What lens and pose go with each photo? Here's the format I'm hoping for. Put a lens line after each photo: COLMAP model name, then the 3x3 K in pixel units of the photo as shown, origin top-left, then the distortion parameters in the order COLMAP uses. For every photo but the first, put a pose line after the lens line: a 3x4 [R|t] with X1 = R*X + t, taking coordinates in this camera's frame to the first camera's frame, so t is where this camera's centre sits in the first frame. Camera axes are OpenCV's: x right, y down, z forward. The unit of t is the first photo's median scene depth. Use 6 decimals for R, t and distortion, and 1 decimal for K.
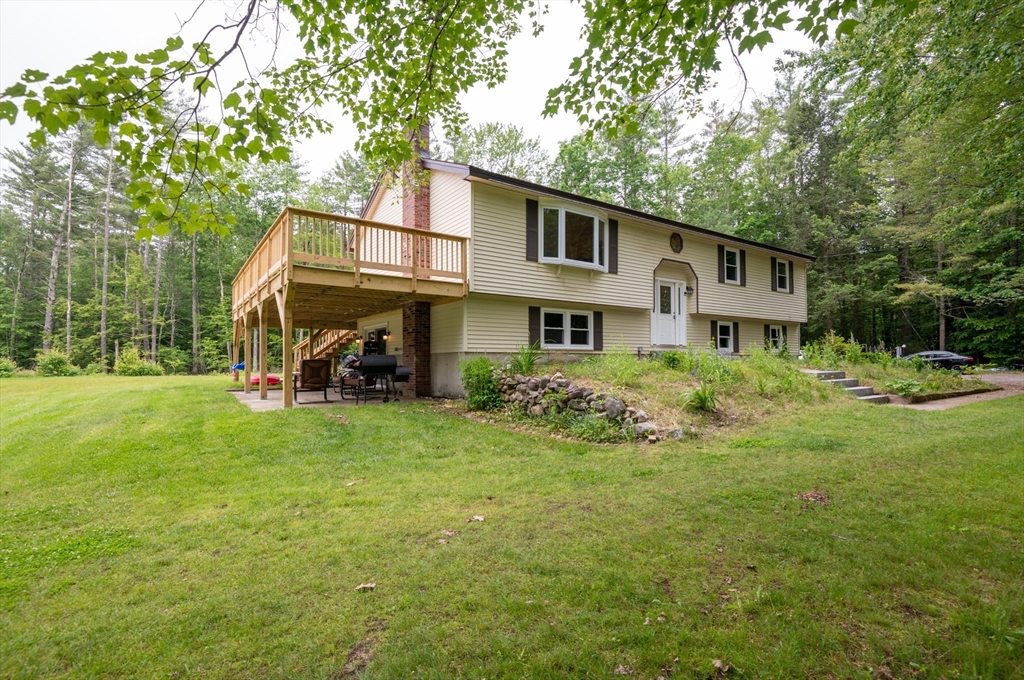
lens RADIAL K [[487.5, 0, 512.0], [0, 487.5, 340.0], [0, 0, 1]] dist [0.022499, -0.031769]
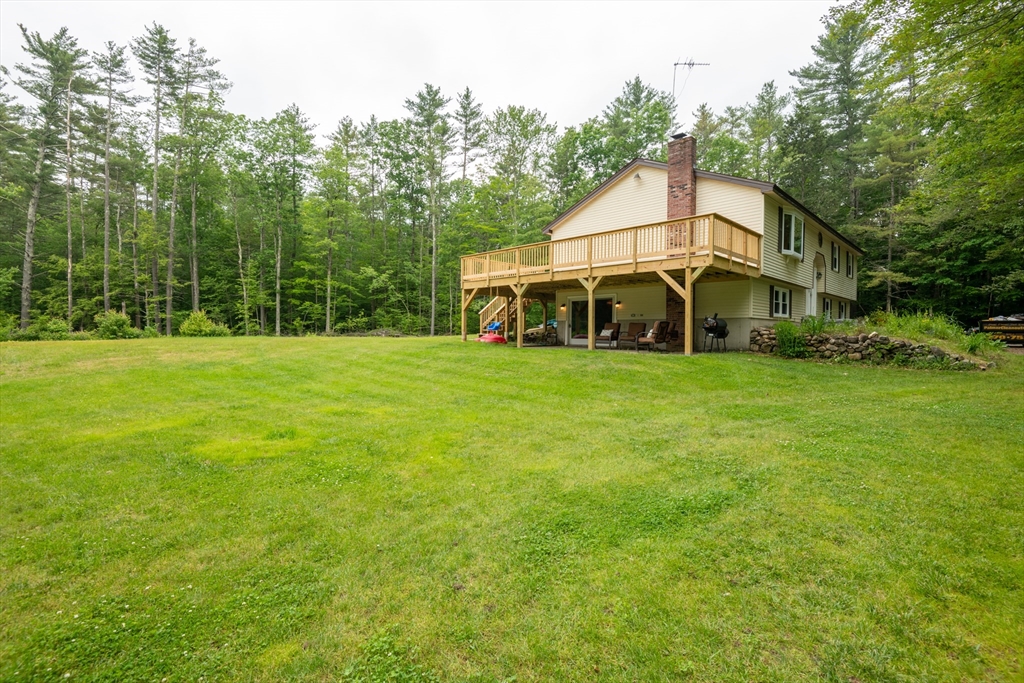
lens RADIAL K [[470.5, 0, 512.0], [0, 470.5, 341.5], [0, 0, 1]] dist [0.001418, -0.011447]
pose [[0.983639, 0.005716, 0.180061, -0.224587], [-0.017803, 0.997688, 0.065582, 0.003751], [-0.179270, -0.067715, 0.981467, -0.043358]]
